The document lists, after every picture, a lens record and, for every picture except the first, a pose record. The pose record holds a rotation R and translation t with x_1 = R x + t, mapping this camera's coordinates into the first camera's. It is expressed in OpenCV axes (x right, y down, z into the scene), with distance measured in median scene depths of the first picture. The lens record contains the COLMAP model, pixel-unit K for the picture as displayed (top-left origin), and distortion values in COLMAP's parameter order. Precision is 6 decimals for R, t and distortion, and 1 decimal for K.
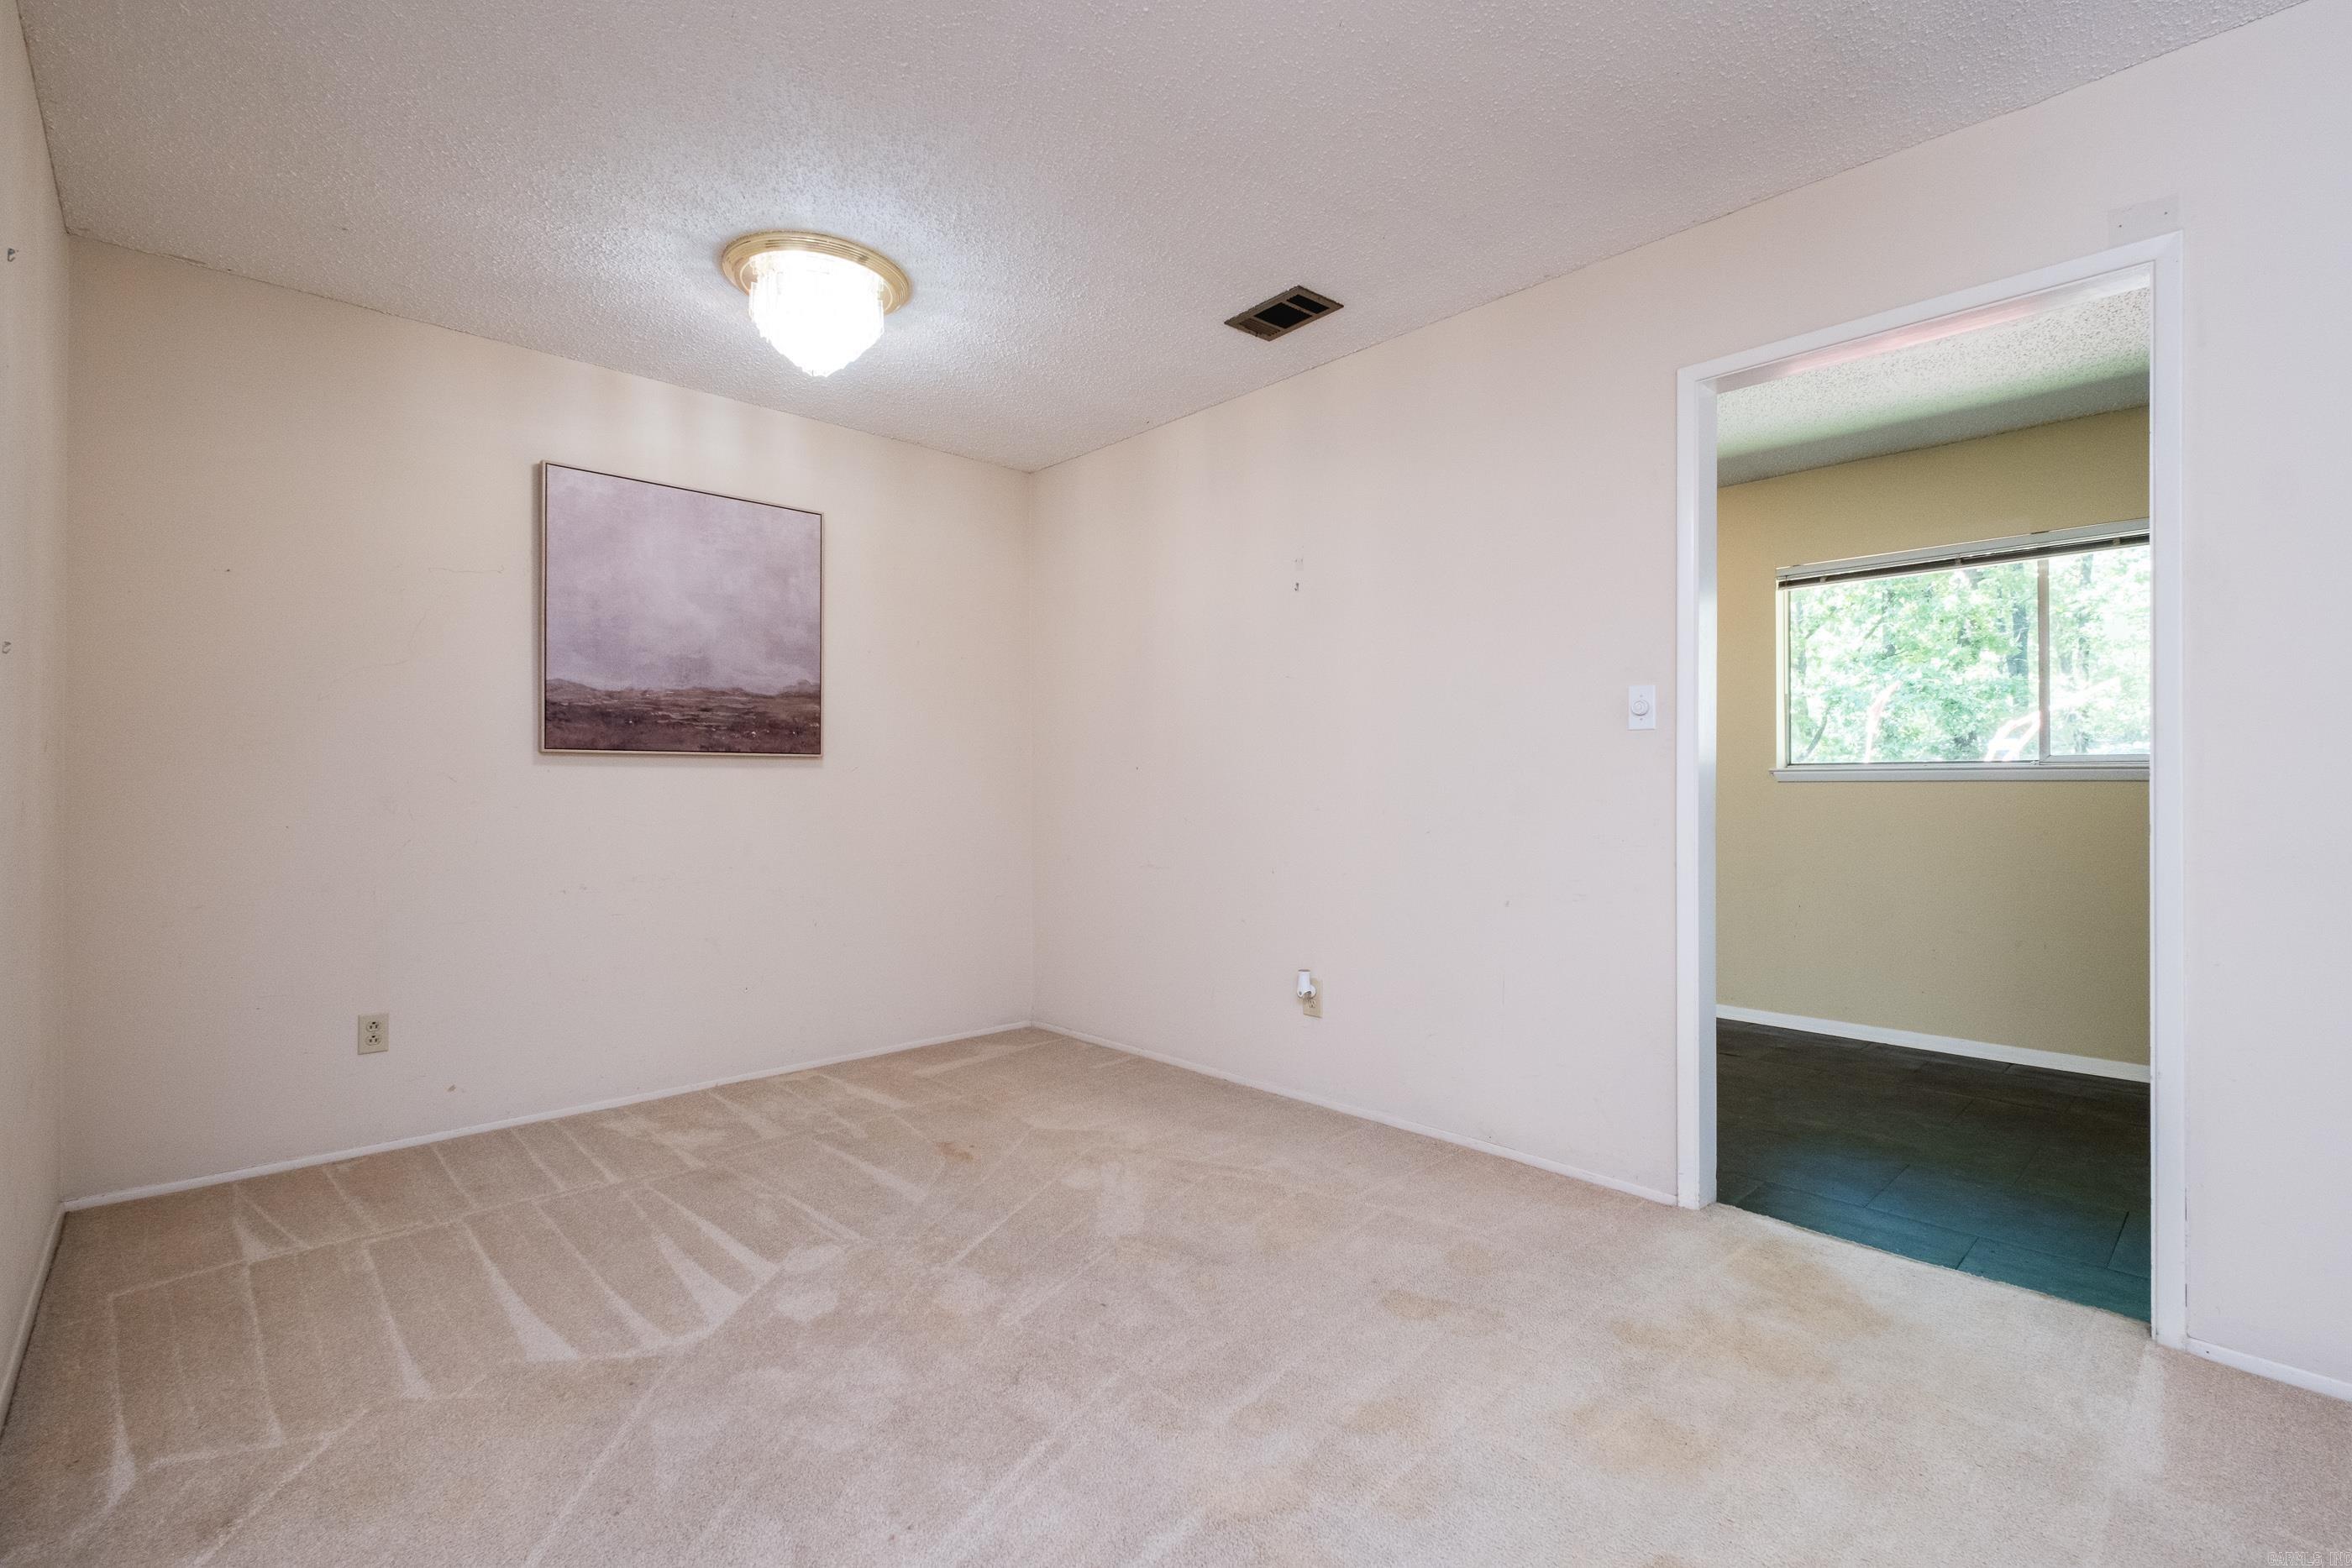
lens RADIAL K [[1038.9, 0, 1178.7], [0, 1038.9, 779.4], [0, 0, 1]] dist [0.005717, -0.005341]
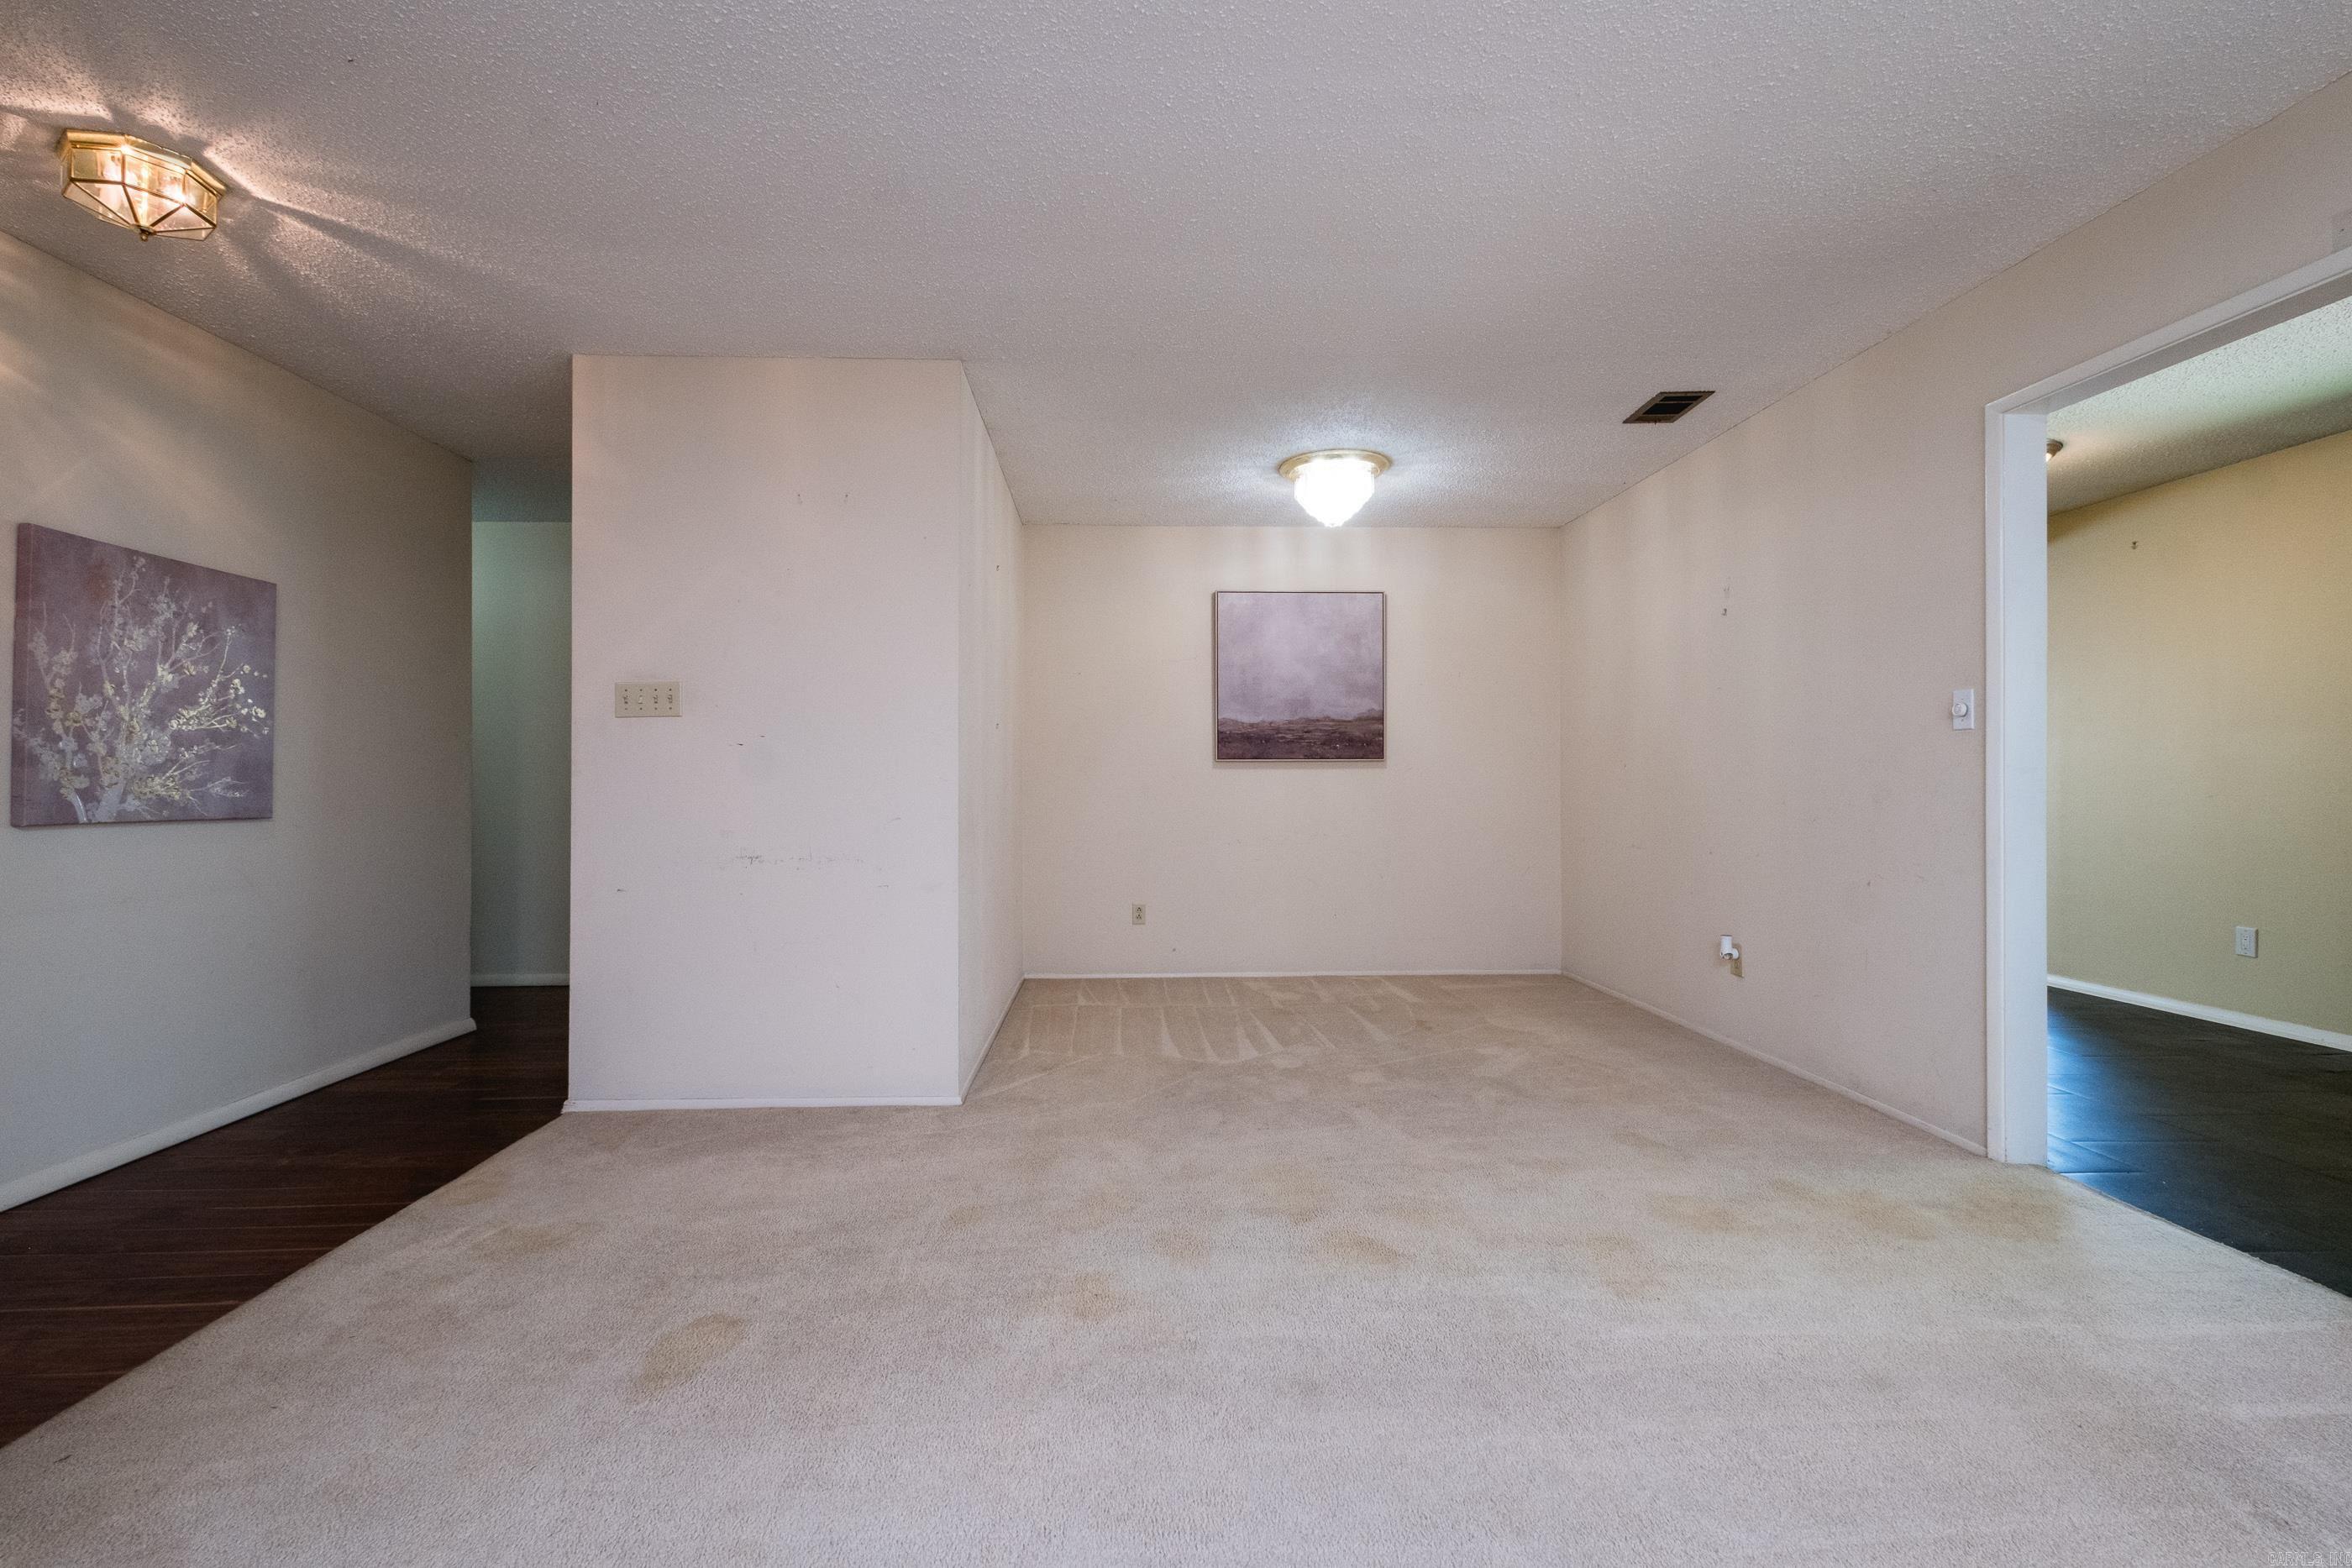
lens RADIAL K [[1018.3, 0, 1164.1], [0, 1018.3, 774.1], [0, 0, 1]] dist [0.001984, -0.004963]
pose [[0.752287, -0.005597, -0.658812, 0.409640], [0.005379, 0.999983, -0.002352, -0.001484], [0.658814, -0.001775, 0.752304, -0.302691]]
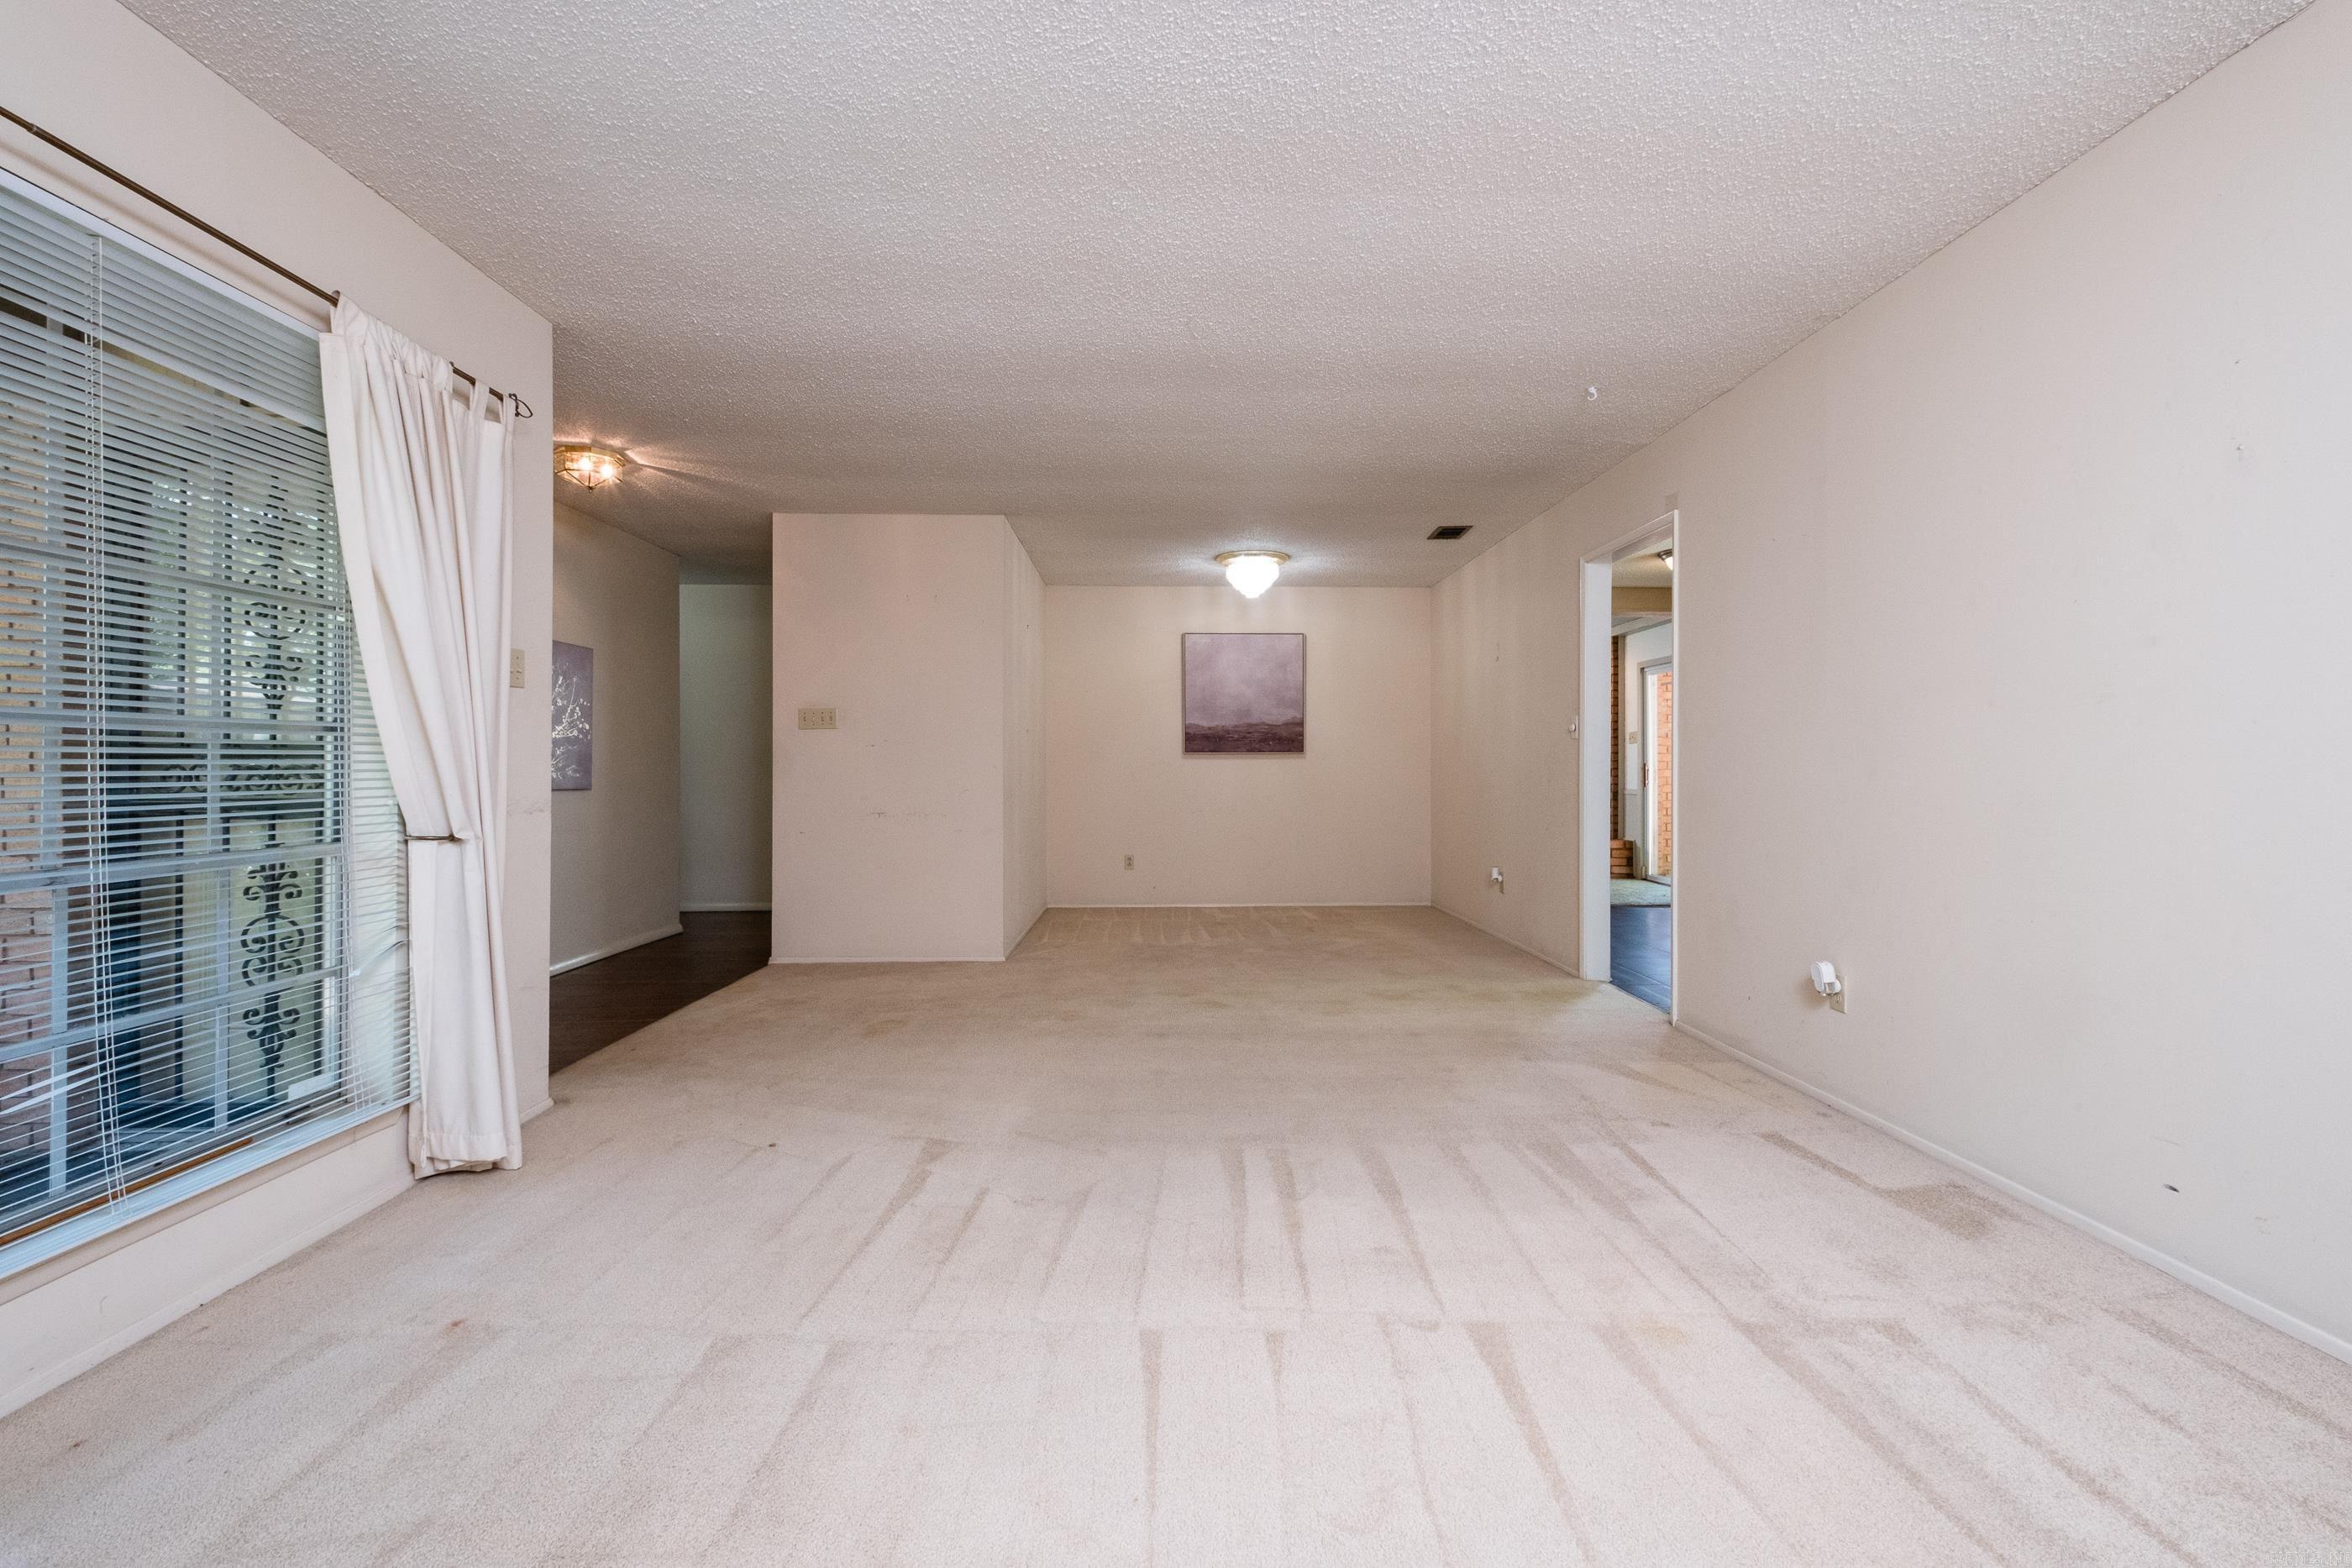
lens RADIAL K [[1014.0, 0, 1206.5], [0, 1014.0, 764.9], [0, 0, 1]] dist [-0.001712, -0.000577]
pose [[0.757102, -0.002659, -0.653292, 0.923505], [0.004469, 0.999989, 0.001110, -0.002687], [0.653282, -0.003760, 0.757105, -0.713634]]
